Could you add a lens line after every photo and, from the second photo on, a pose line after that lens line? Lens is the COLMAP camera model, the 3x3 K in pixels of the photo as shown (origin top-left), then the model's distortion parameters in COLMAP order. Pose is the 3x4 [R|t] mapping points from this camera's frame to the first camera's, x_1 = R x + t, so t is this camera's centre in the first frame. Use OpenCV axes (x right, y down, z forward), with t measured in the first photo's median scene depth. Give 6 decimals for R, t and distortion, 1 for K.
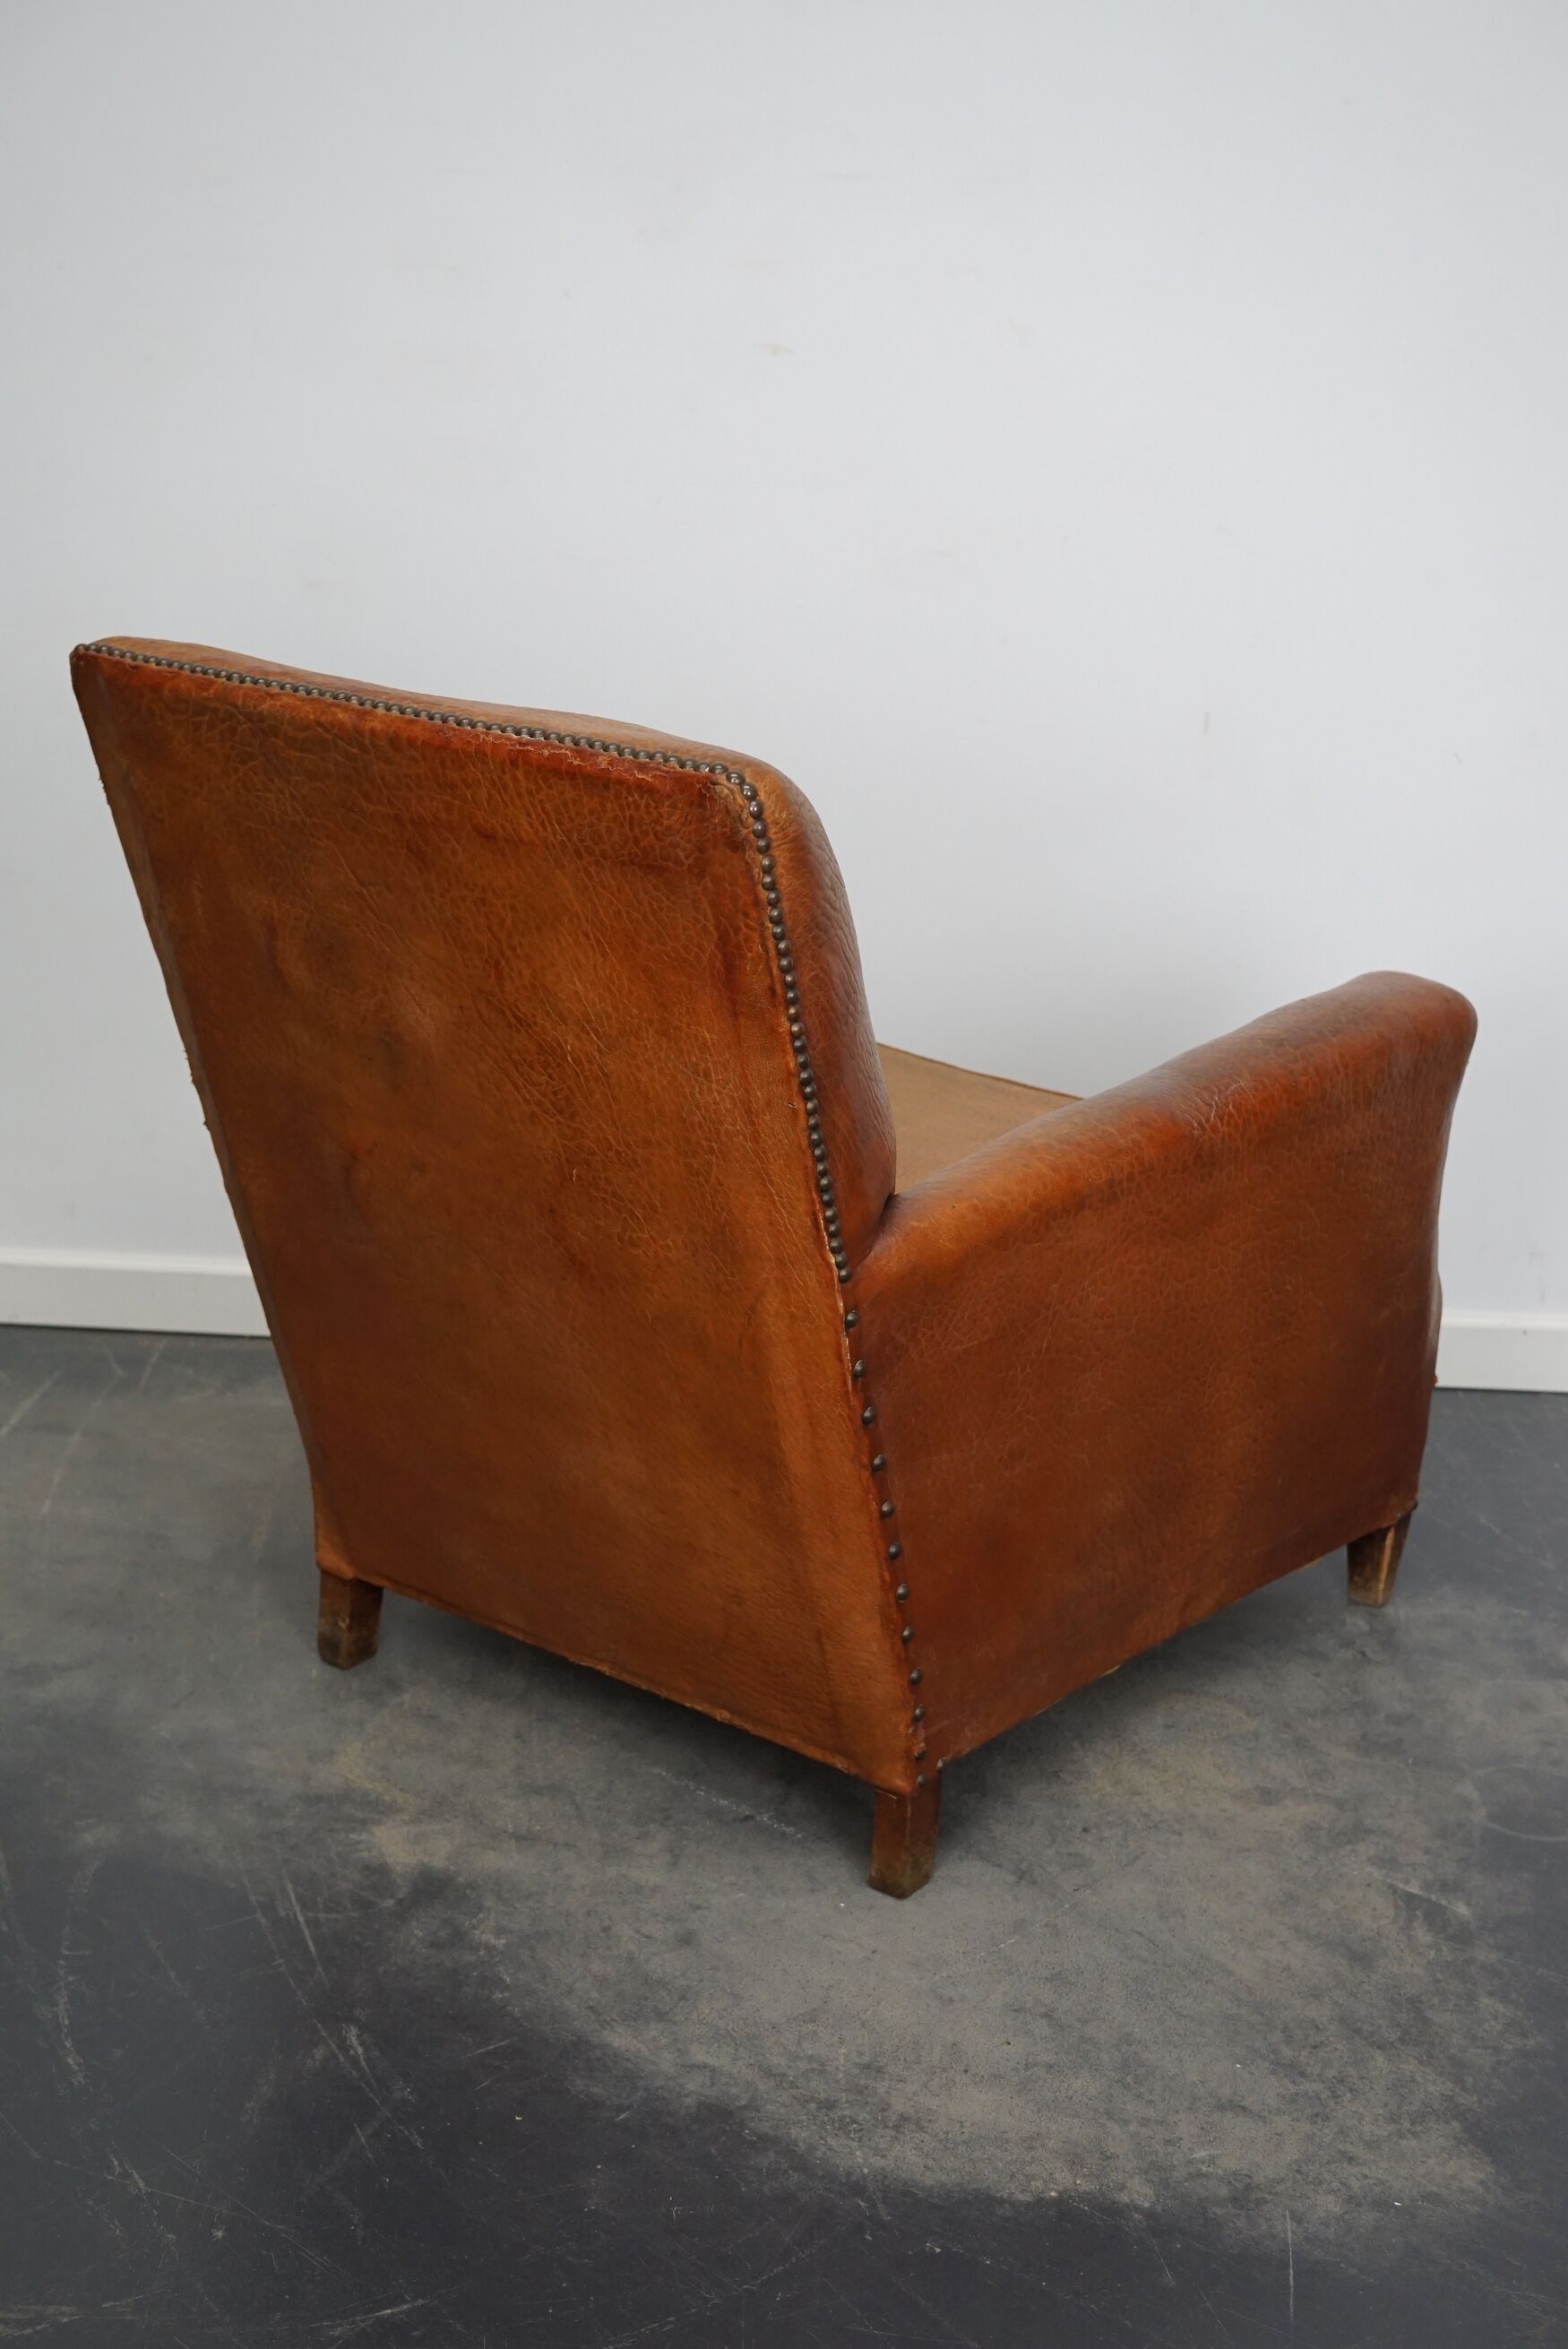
lens RADIAL K [[3021.5, 0, 792.4], [0, 3021.5, 1178.1], [0, 0, 1]] dist [-0.137344, 0.288480]
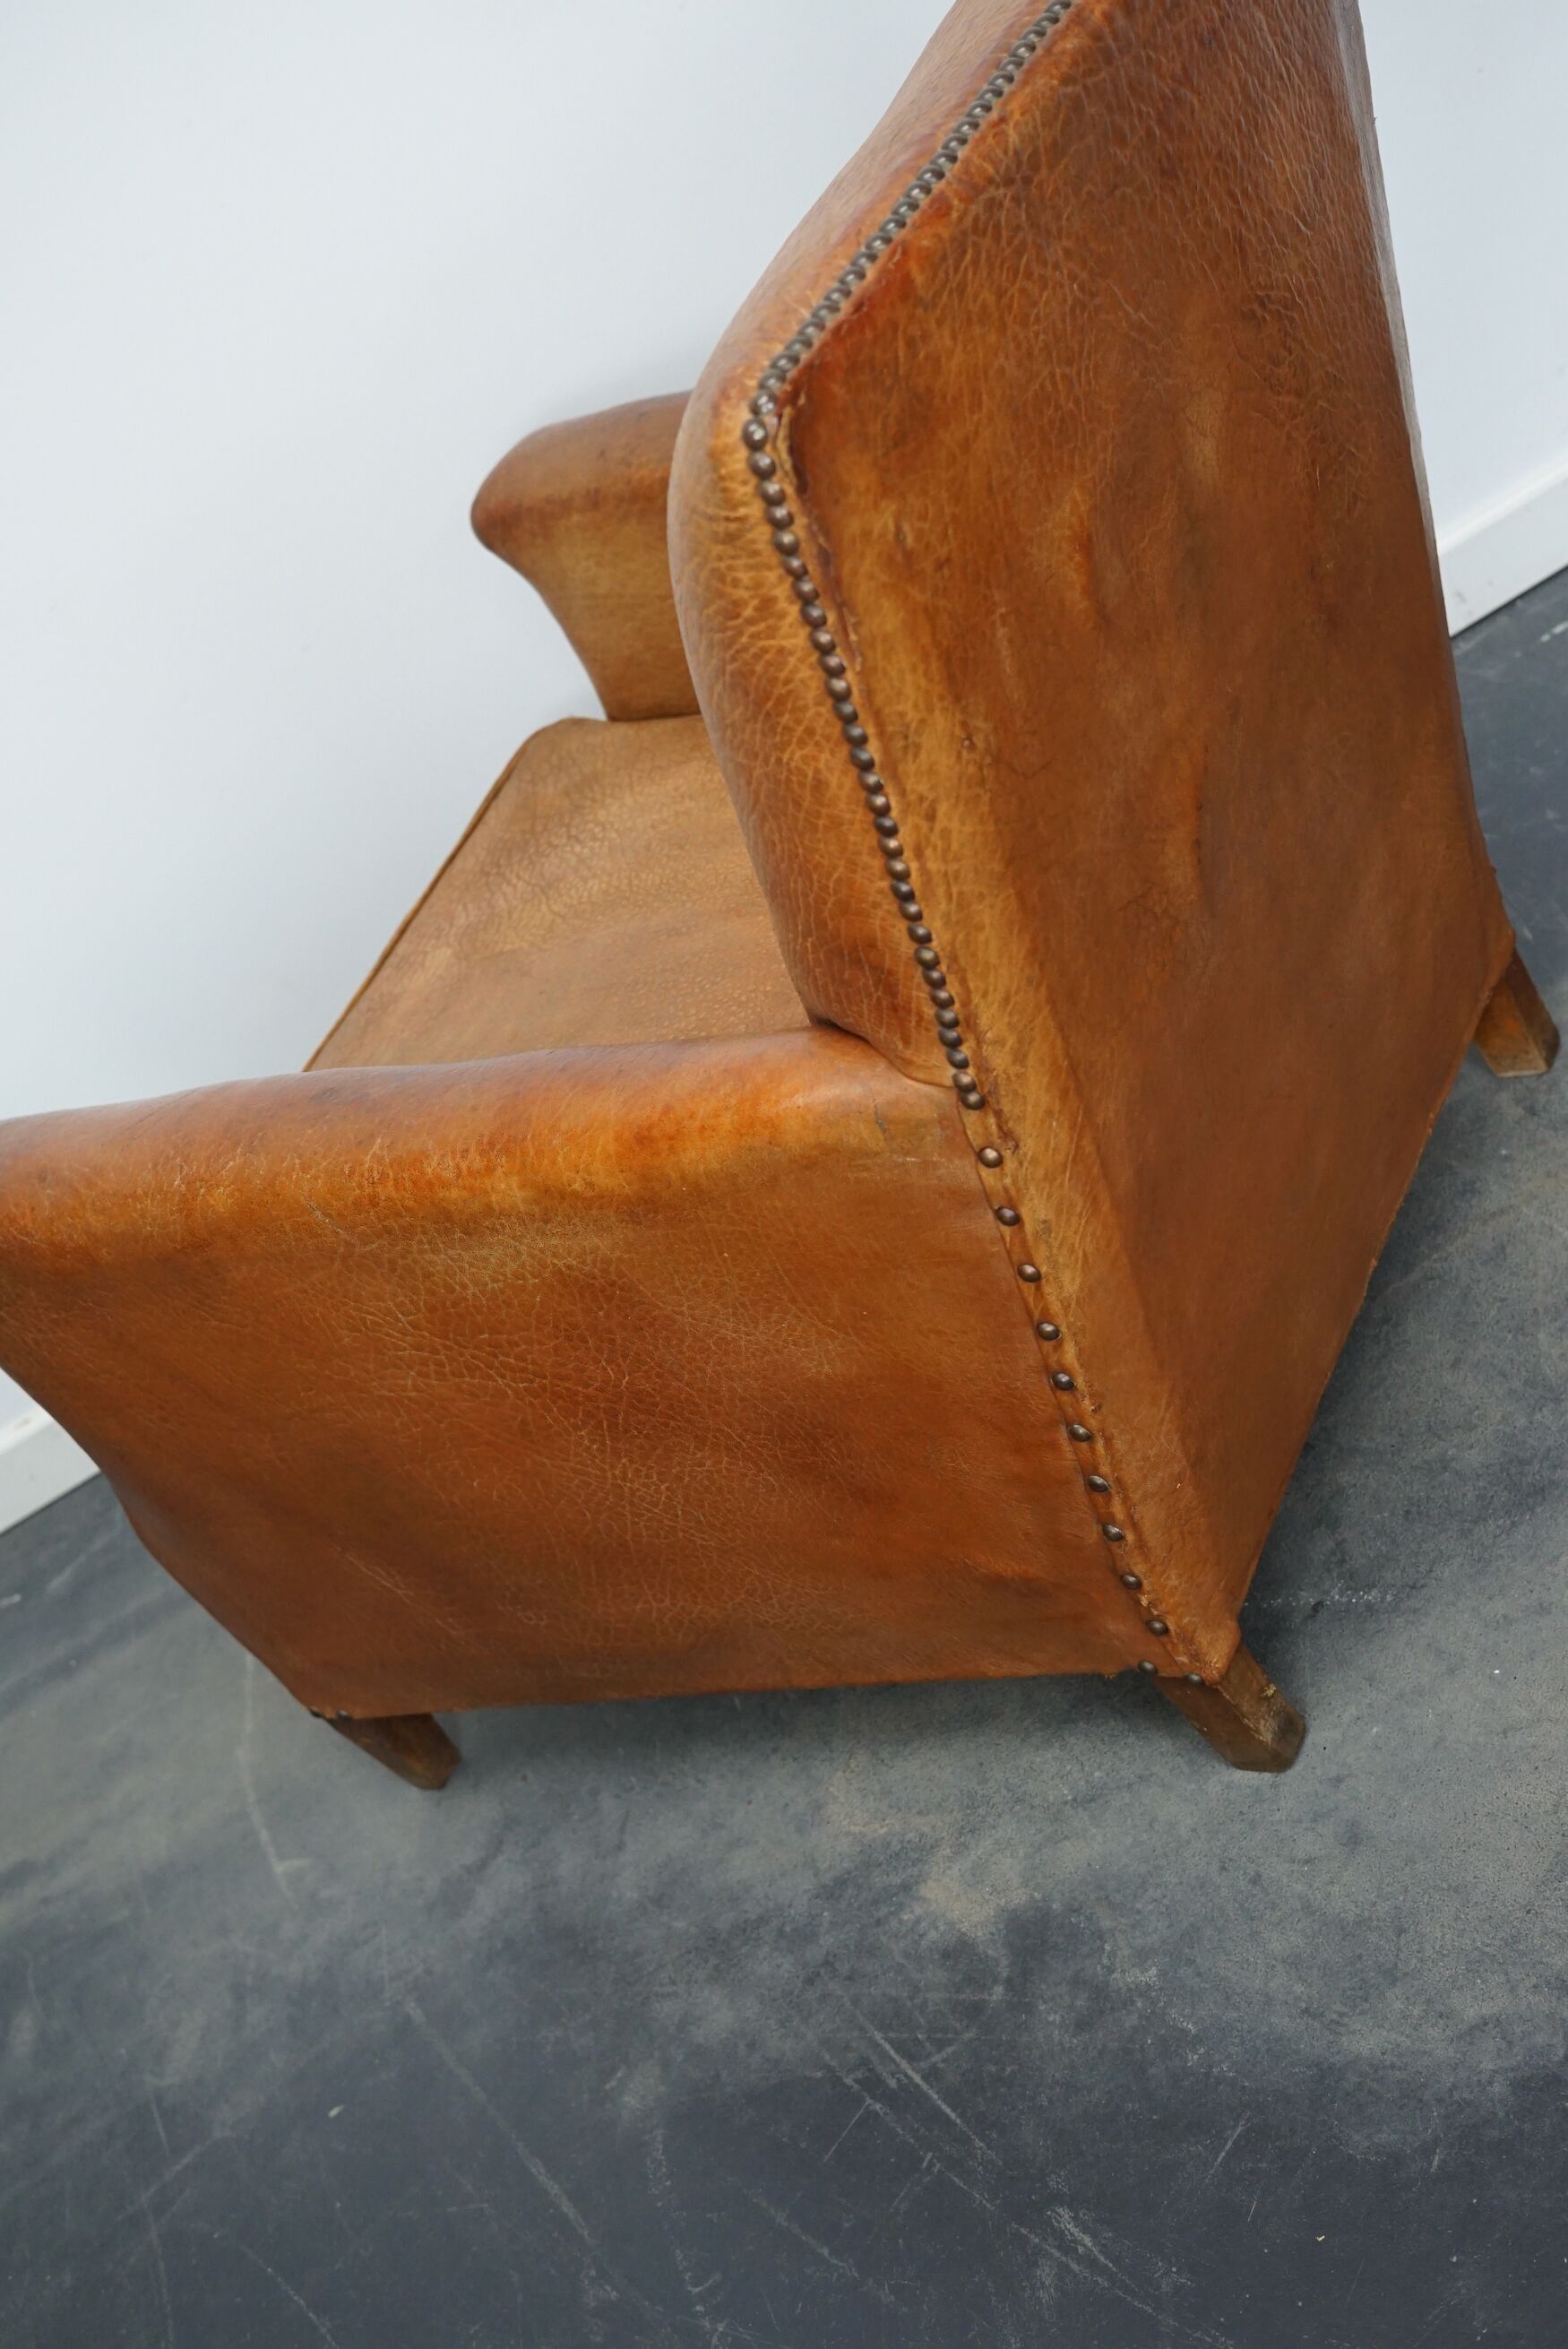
lens RADIAL K [[3021.5, 0, 792.4], [0, 3021.5, 1178.1], [0, 0, 1]] dist [-0.137344, 0.288480]
pose [[0.818641, -0.556076, -0.143549, 0.051533], [0.574301, 0.793572, 0.201049, -0.115036], [0.002118, -0.247027, 0.969006, 0.322066]]
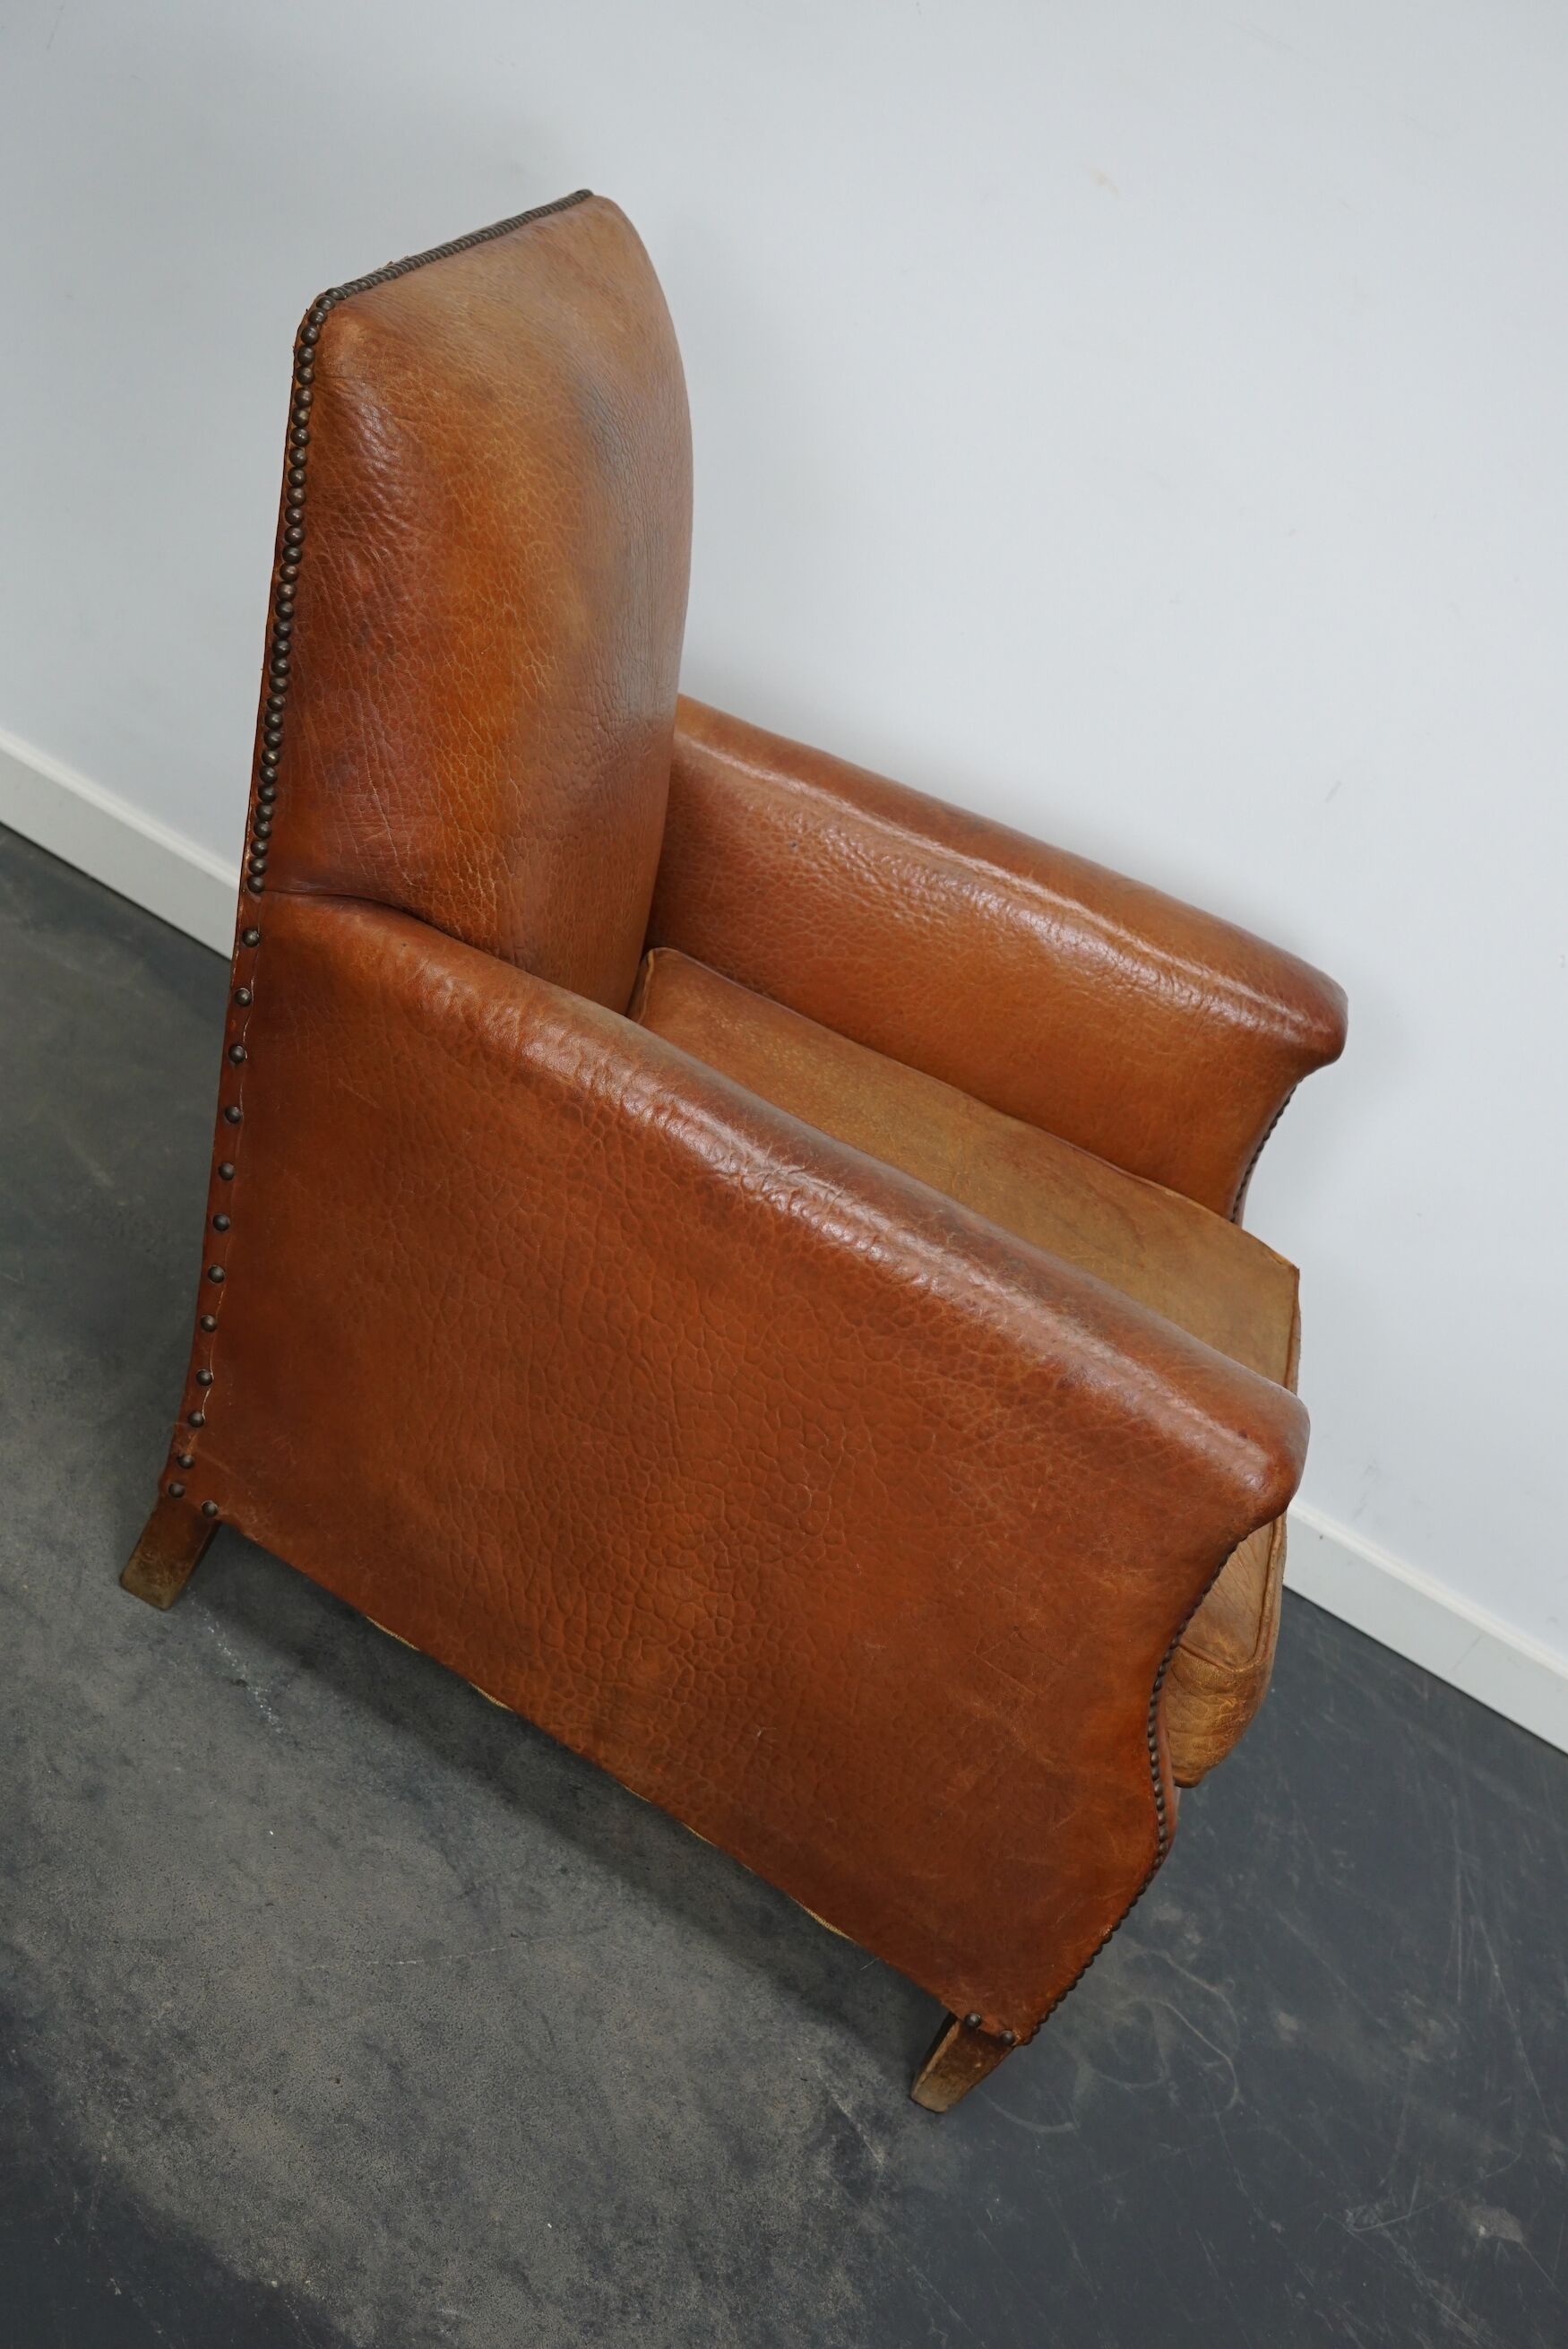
lens RADIAL K [[3021.5, 0, 792.4], [0, 3021.5, 1178.1], [0, 0, 1]] dist [-0.137344, 0.288480]
pose [[0.880194, 0.473968, 0.024751, 0.041326], [-0.473234, 0.872468, 0.121859, -0.119483], [0.036163, -0.118972, 0.992239, 0.146982]]
